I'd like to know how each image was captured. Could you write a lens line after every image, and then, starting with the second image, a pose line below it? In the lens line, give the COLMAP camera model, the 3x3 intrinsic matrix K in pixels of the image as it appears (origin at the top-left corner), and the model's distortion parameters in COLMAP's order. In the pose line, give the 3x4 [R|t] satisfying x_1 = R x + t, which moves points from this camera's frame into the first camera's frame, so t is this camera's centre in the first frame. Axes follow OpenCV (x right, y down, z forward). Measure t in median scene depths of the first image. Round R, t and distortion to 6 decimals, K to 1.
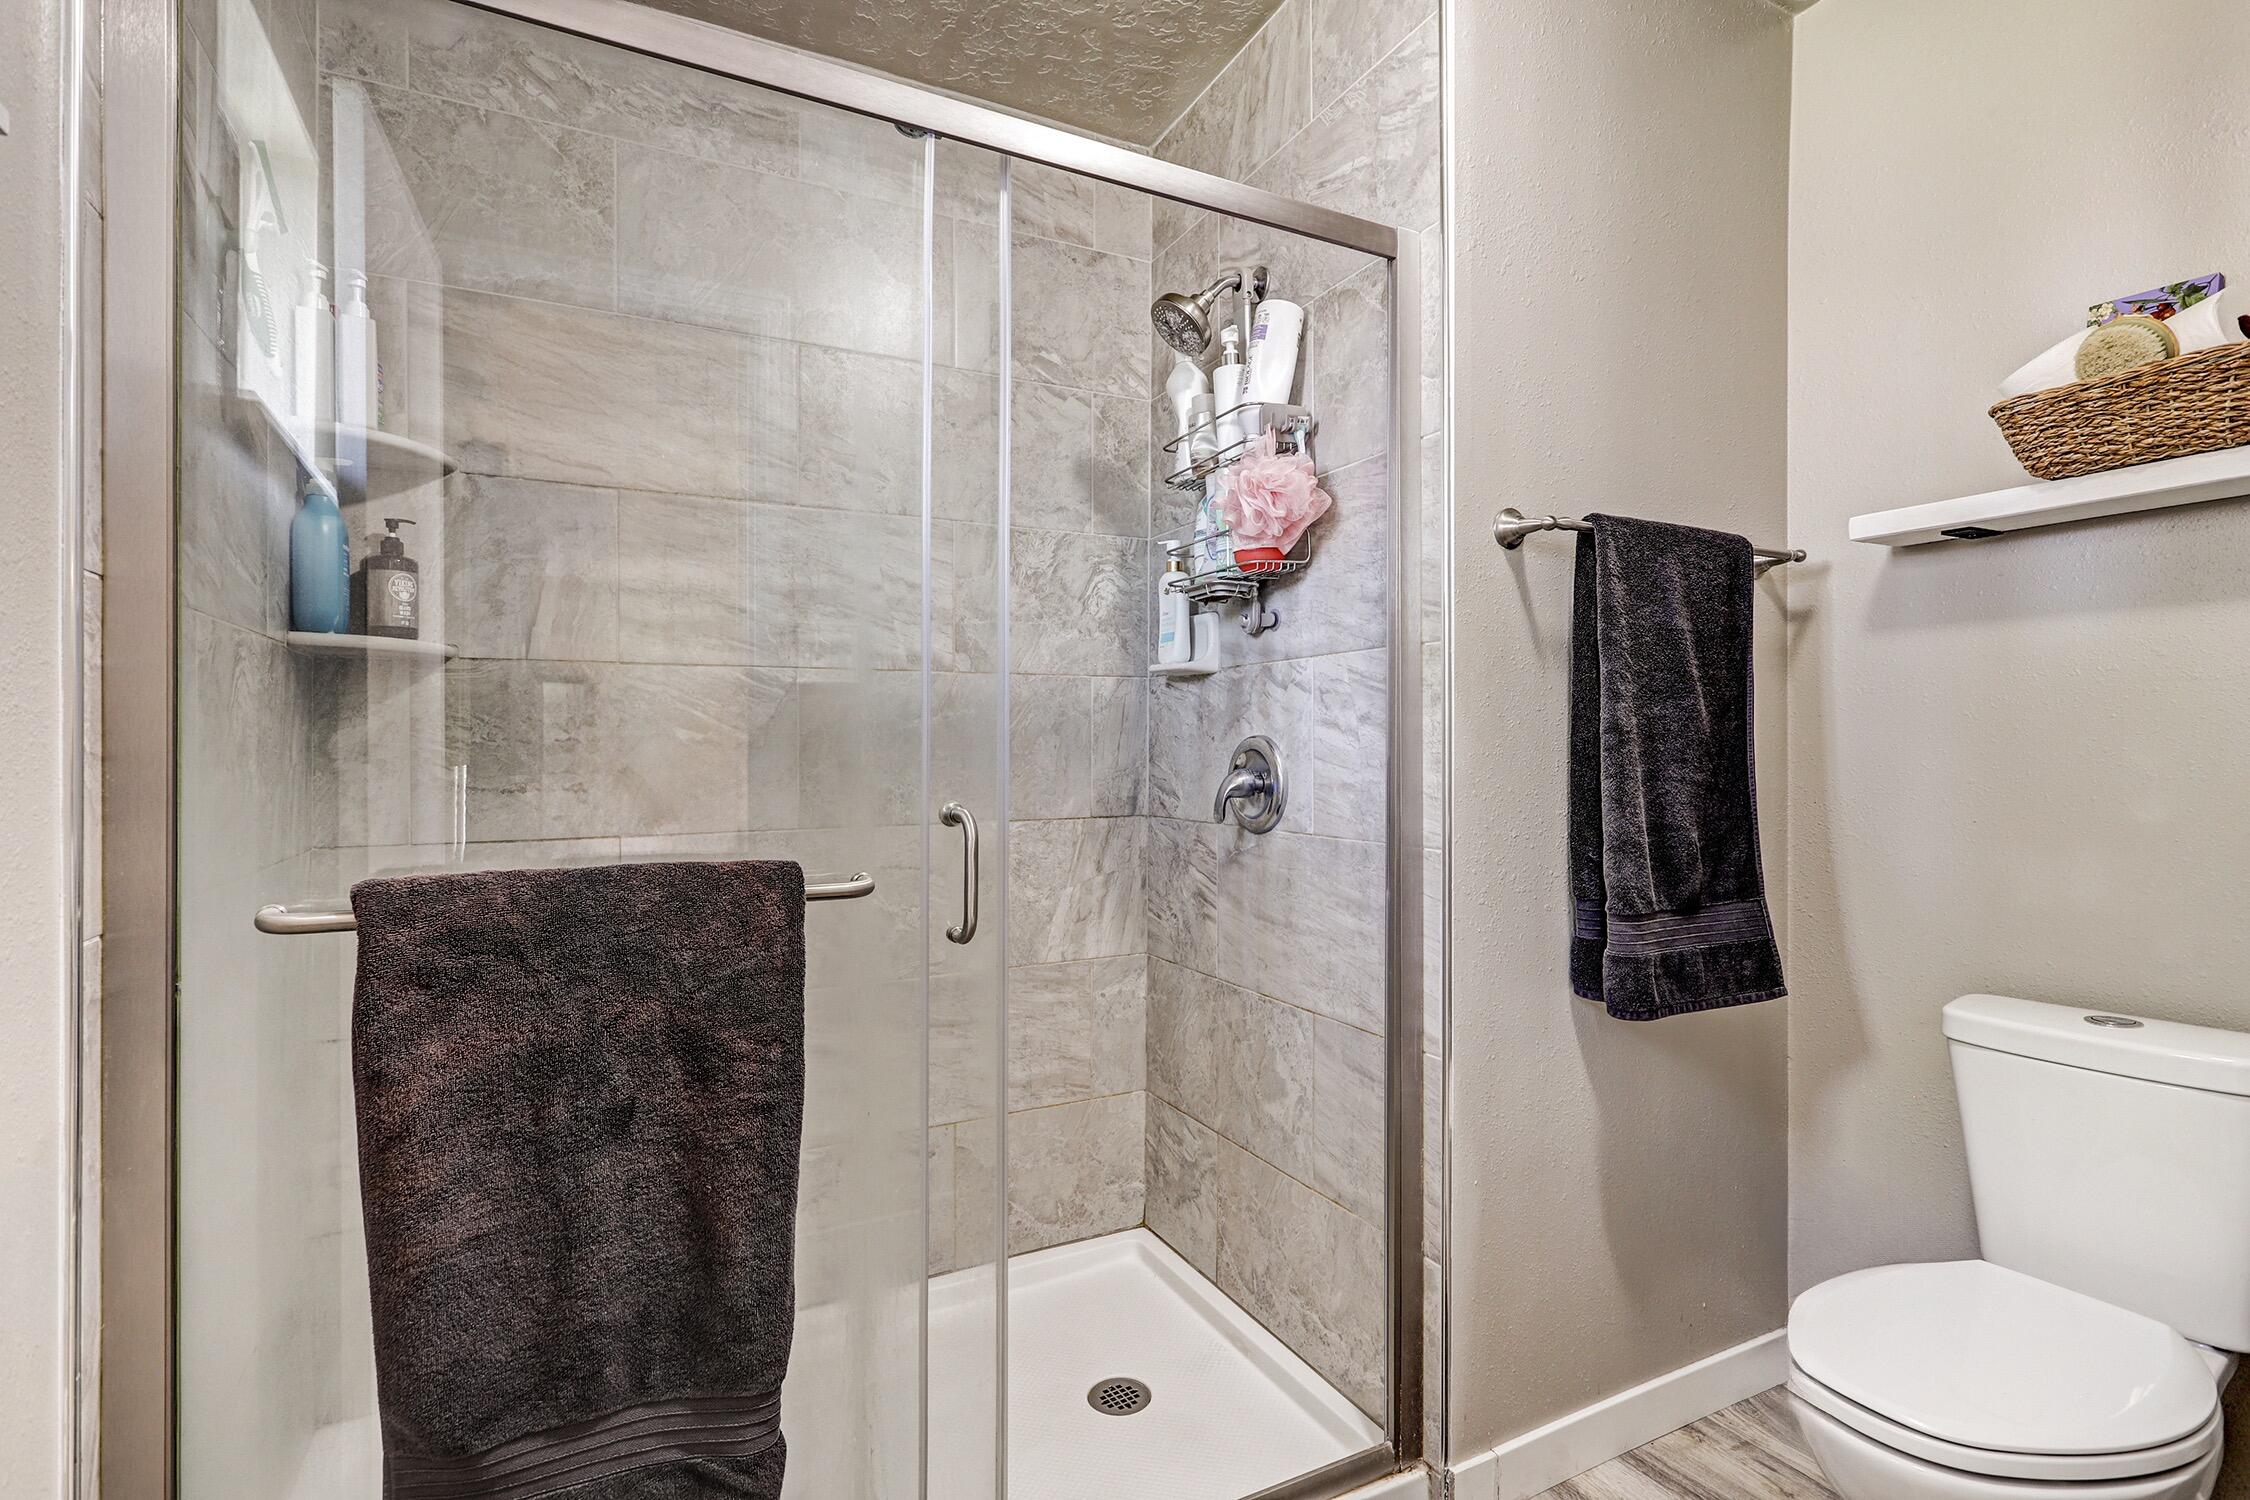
lens RADIAL K [[1064.0, 0, 1132.1], [0, 1064.0, 759.0], [0, 0, 1]] dist [-0.005016, -0.000086]
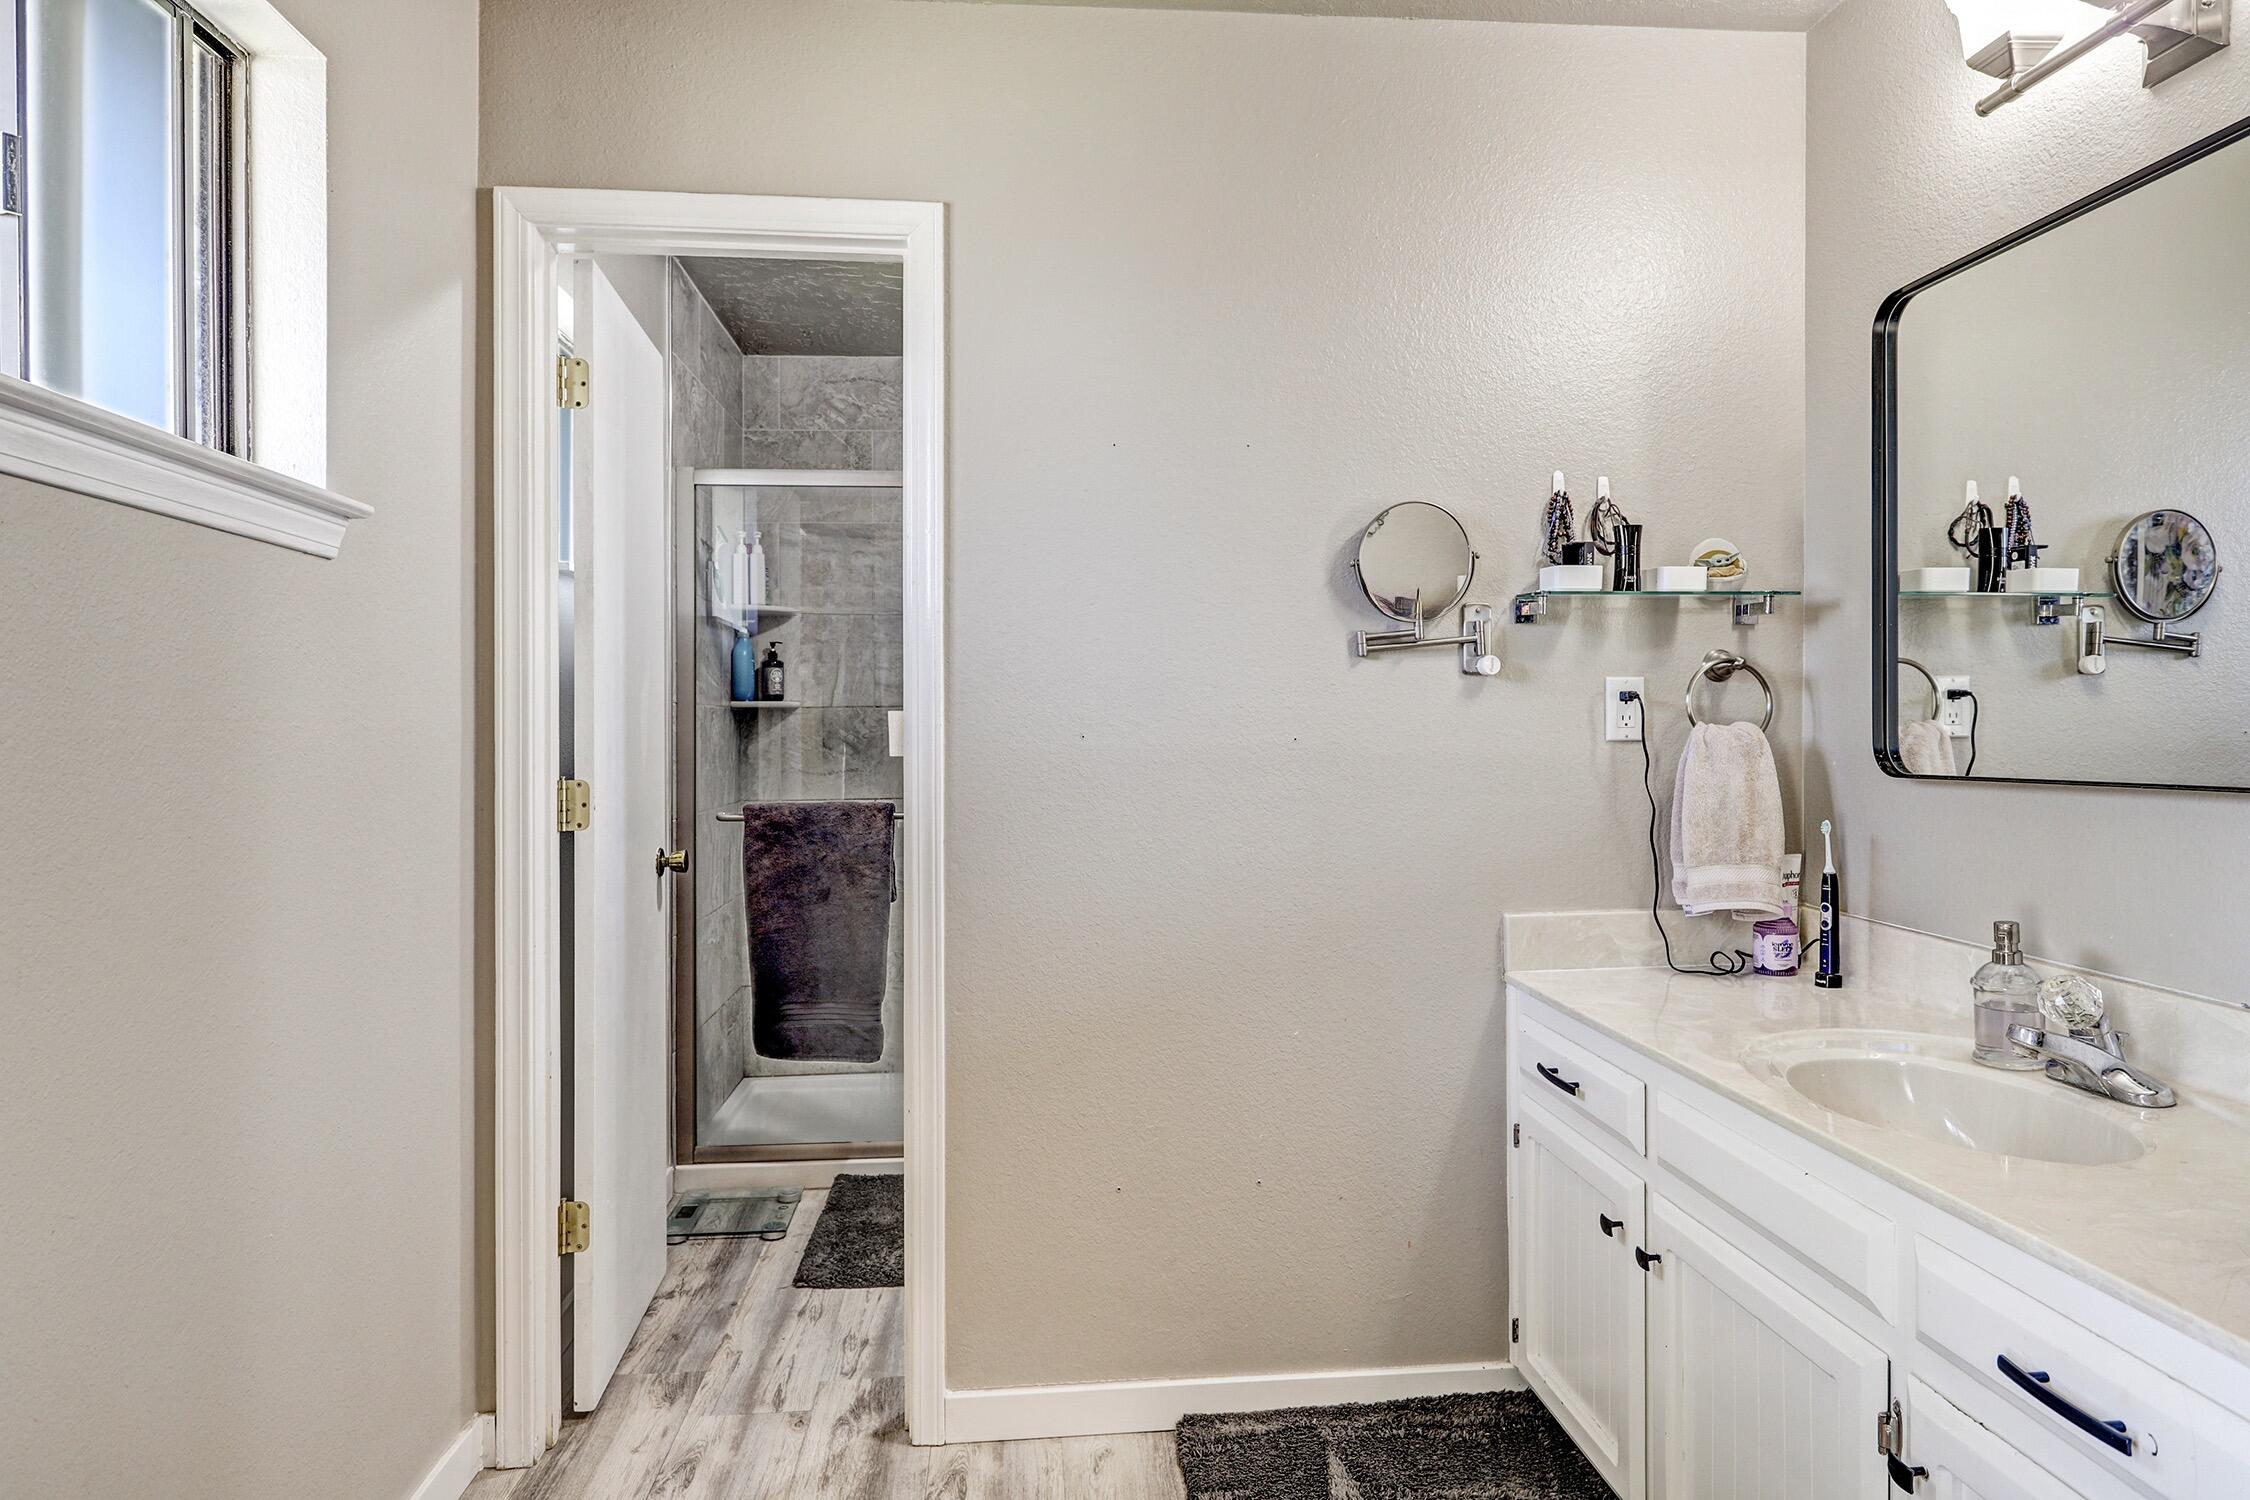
lens RADIAL K [[1253.6, 0, 1123.5], [0, 1253.6, 741.8], [0, 0, 1]] dist [-0.002240, -0.000642]
pose [[0.927463, -0.000642, -0.373914, 0.917587], [0.000124, 0.999999, -0.001408, -0.032451], [0.373915, 0.001260, 0.927462, -1.089417]]
